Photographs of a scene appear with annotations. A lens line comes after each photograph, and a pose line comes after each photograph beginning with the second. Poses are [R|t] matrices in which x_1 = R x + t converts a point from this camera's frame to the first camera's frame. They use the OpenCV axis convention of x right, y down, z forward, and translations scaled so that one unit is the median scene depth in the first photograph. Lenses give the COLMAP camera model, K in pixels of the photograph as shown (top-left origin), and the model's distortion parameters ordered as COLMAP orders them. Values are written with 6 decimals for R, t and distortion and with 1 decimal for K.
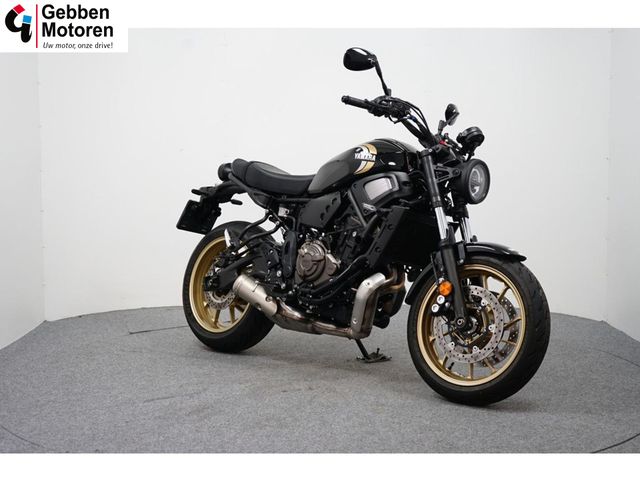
lens RADIAL K [[1022.2, 0, 320.0], [0, 1022.2, 240.0], [0, 0, 1]] dist [-0.017386, -0.014581]
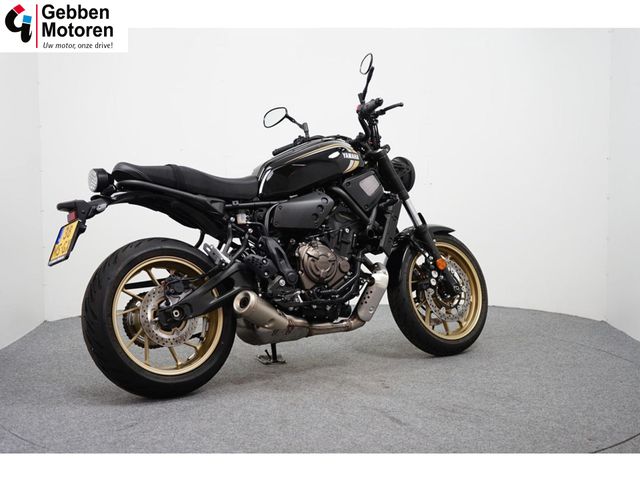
lens RADIAL K [[1022.2, 0, 320.0], [0, 1022.2, 240.0], [0, 0, 1]] dist [-0.017386, -0.014581]
pose [[0.246714, -0.104365, 0.963452, -0.967957], [0.088470, 0.992458, 0.084852, -0.085890], [-0.965042, 0.064303, 0.254087, 0.753526]]
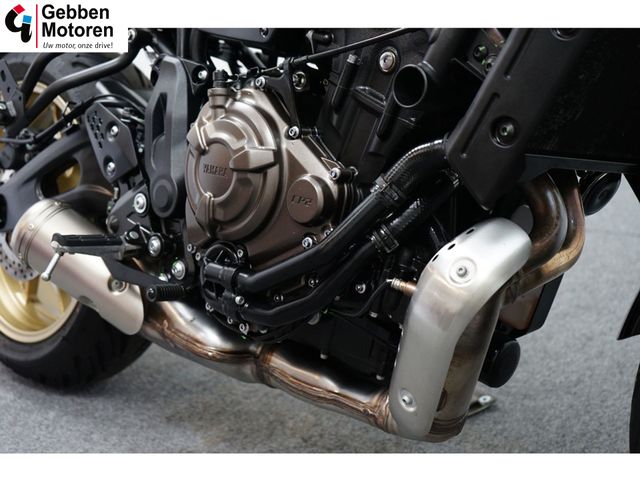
lens RADIAL K [[894.4, 0, 320.0], [0, 894.4, 240.0], [0, 0, 1]] dist [-0.020291, 0.033098]
pose [[0.997972, -0.063338, -0.006307, 0.015297], [0.063250, 0.975692, 0.209821, -0.009617], [-0.007136, -0.209794, 0.977720, 0.763544]]
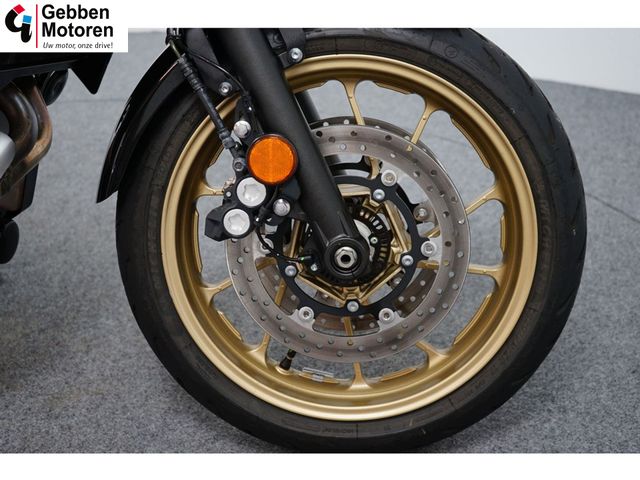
lens RADIAL K [[894.4, 0, 320.0], [0, 894.4, 240.0], [0, 0, 1]] dist [-0.020291, 0.033098]
pose [[0.801467, -0.310888, 0.510881, -0.005390], [0.091550, 0.907972, 0.408908, -0.032798], [-0.590990, -0.280955, 0.756171, 0.714213]]
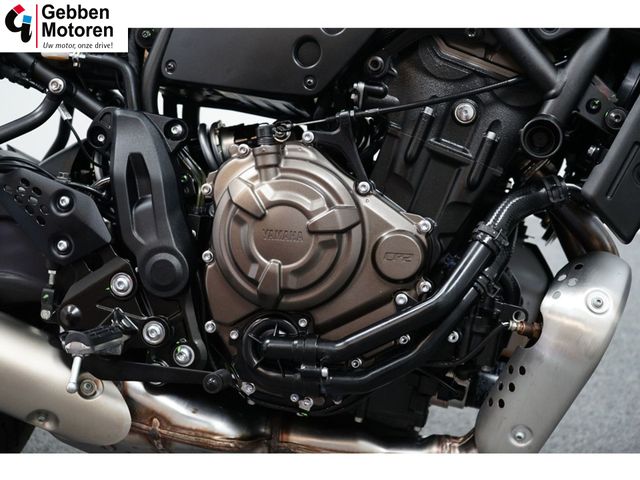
lens RADIAL K [[1055.8, 0, 320.0], [0, 1055.8, 240.0], [0, 0, 1]] dist [-0.152318, -0.024592]
pose [[0.818222, -0.161498, 0.551753, -0.148756], [0.056786, 0.977743, 0.201975, -0.029753], [-0.572091, -0.133929, 0.809181, 0.788855]]
